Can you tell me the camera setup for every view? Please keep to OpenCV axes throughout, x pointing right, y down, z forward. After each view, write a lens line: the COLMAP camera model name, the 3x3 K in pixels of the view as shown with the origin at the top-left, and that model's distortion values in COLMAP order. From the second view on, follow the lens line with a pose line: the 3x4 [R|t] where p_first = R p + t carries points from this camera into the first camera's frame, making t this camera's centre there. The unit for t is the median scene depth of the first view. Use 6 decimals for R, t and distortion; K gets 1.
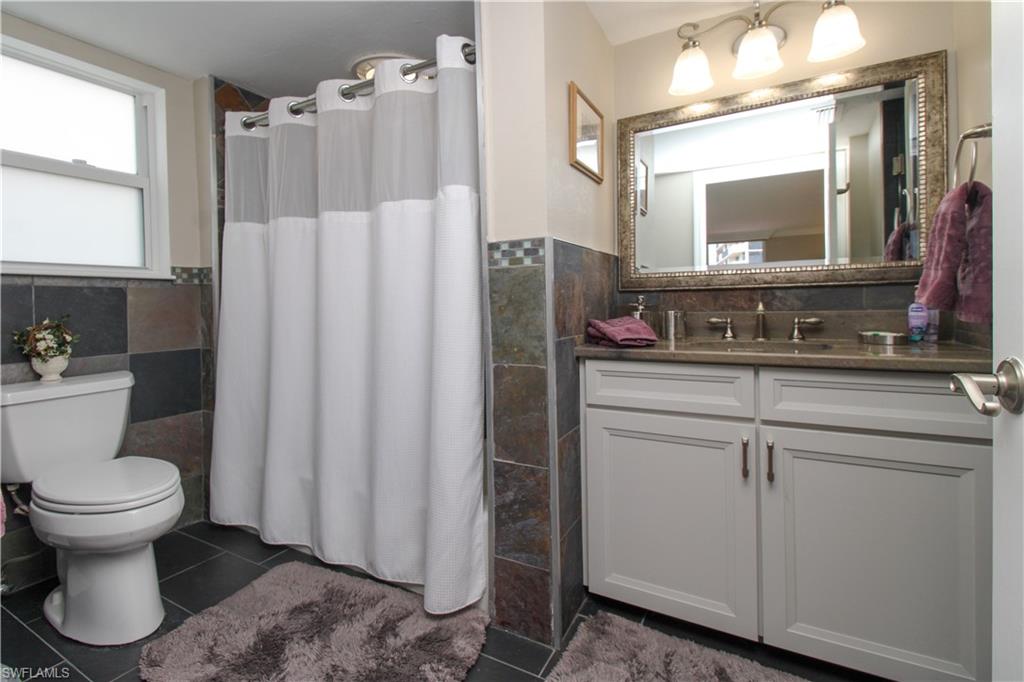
lens RADIAL K [[479.3, 0, 496.4], [0, 479.3, 325.1], [0, 0, 1]] dist [-0.009435, -0.000248]
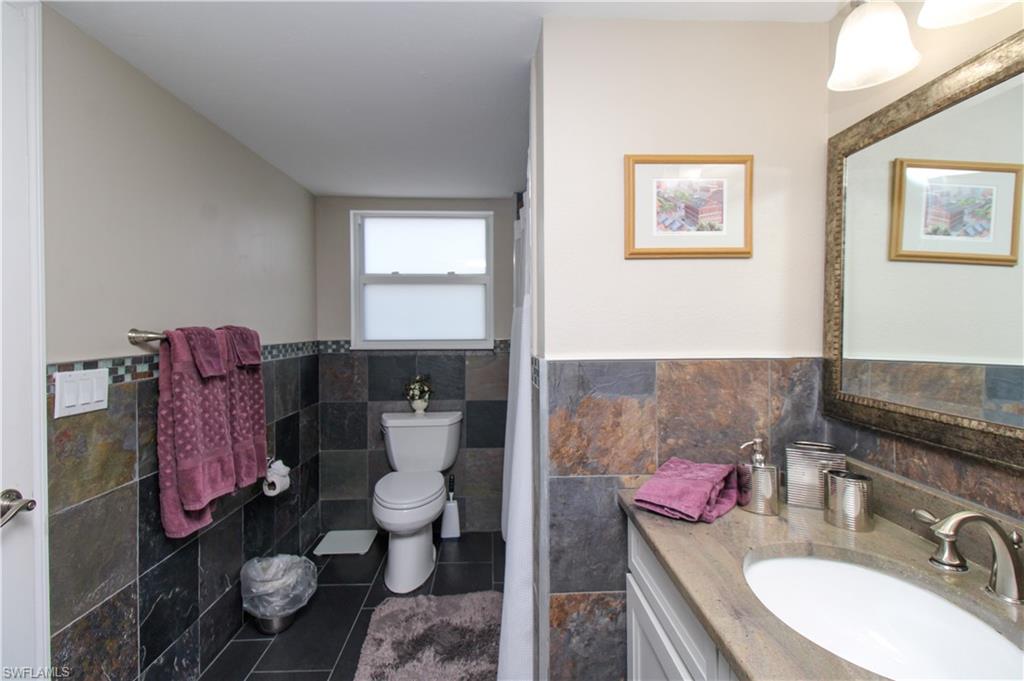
lens RADIAL K [[488.3, 0, 512.0], [0, 488.3, 340.5], [0, 0, 1]] dist [0.000460, 0.000312]
pose [[0.528039, 0.041125, -0.848224, 0.653133], [-0.046700, 0.998722, 0.019350, -0.182439], [0.847935, 0.029395, 0.529284, 0.367146]]
